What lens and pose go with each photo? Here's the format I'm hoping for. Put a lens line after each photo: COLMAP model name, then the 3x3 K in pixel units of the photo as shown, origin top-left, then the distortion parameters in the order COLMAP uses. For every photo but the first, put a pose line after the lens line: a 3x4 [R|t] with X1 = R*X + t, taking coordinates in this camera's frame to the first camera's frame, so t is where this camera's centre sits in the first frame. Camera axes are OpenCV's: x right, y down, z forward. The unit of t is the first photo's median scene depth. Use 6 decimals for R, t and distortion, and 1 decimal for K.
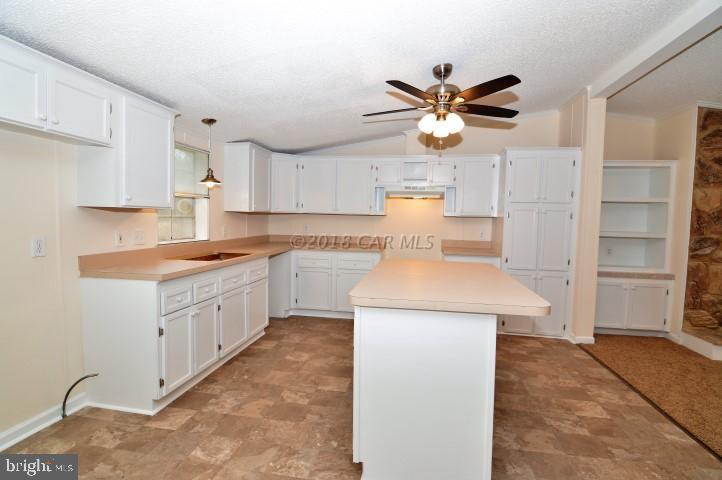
lens RADIAL K [[358.2, 0, 361.5], [0, 358.2, 235.9], [0, 0, 1]] dist [-0.015223, -0.002630]
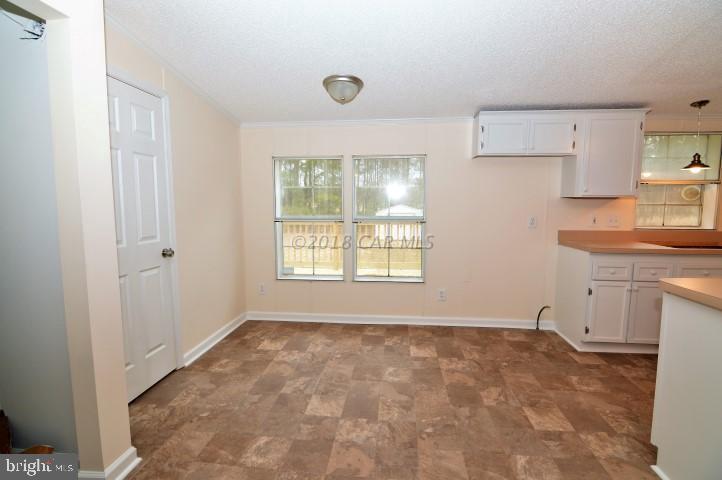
lens RADIAL K [[358.2, 0, 363.3], [0, 358.2, 238.4], [0, 0, 1]] dist [-0.015223, -0.002630]
pose [[0.075827, 0.082872, -0.993671, 0.464922], [-0.050274, 0.995591, 0.079195, 0.009171], [0.995853, 0.043951, 0.079659, 0.040719]]
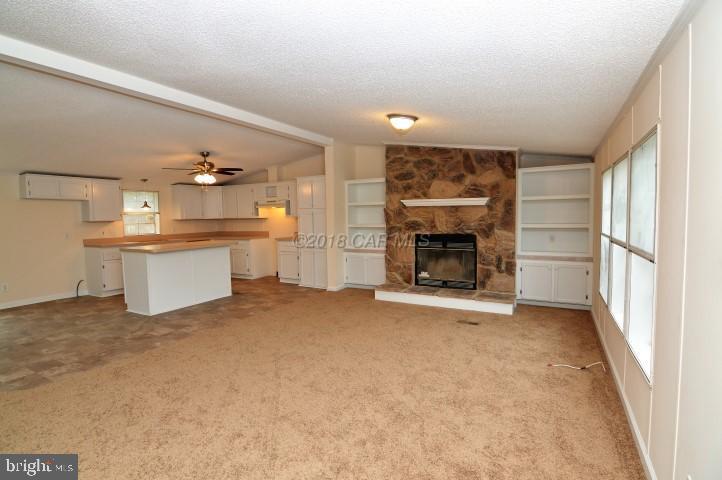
lens RADIAL K [[358.2, 0, 358.8], [0, 358.2, 236.0], [0, 0, 1]] dist [-0.015223, -0.002630]
pose [[0.944484, -0.018687, -0.328024, 1.536625], [0.020267, 0.999794, 0.001400, 0.049759], [0.327931, -0.007970, 0.944668, -0.650993]]
